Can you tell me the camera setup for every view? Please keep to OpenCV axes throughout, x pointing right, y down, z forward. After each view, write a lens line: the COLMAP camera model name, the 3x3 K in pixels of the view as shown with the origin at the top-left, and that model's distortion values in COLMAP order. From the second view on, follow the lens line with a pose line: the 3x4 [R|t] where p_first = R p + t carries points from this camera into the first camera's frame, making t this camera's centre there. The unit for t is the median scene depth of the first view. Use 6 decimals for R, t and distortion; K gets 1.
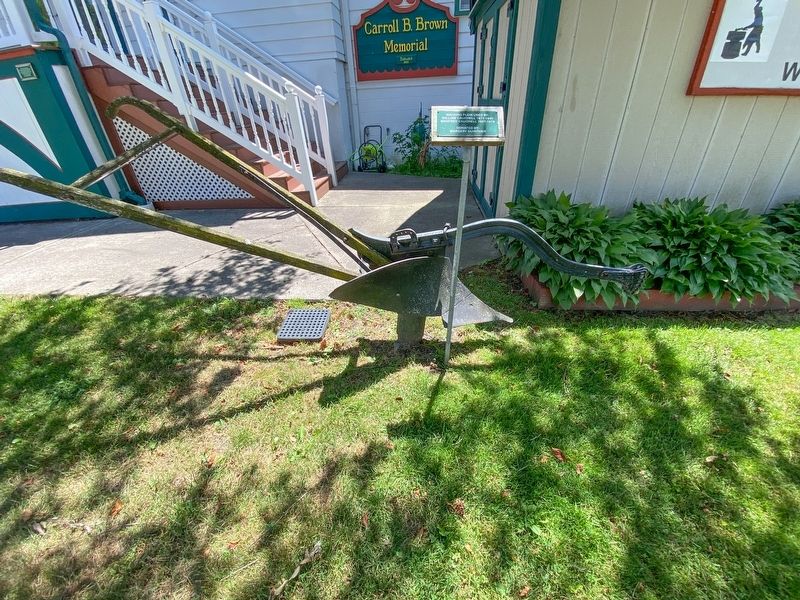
lens RADIAL K [[326.7, 0, 404.9], [0, 326.7, 307.9], [0, 0, 1]] dist [-0.018970, -0.005315]
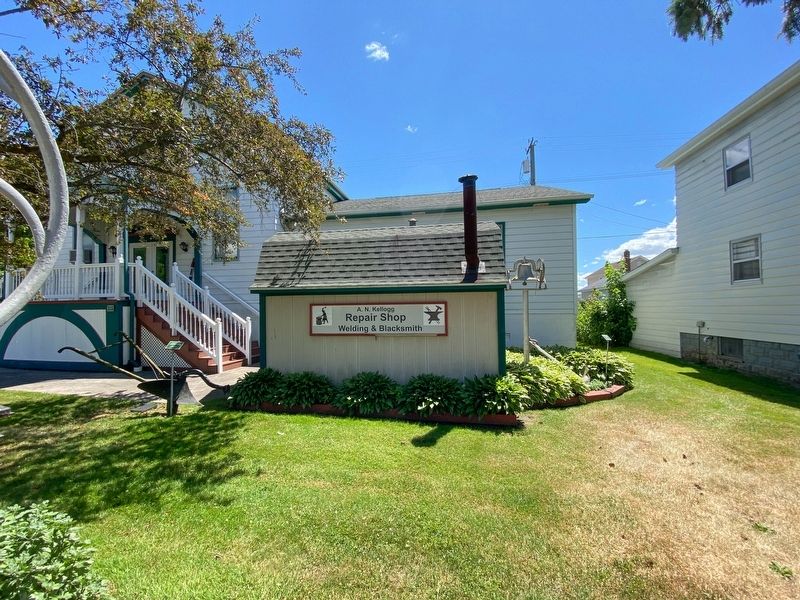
lens RADIAL K [[319.8, 0, 398.0], [0, 319.8, 301.2], [0, 0, 1]] dist [0.051998, -0.034249]
pose [[0.993277, 0.032462, -0.111115, 1.166959], [-0.088153, 0.834250, -0.544295, 0.343013], [0.075029, 0.550430, 0.831503, -0.900276]]
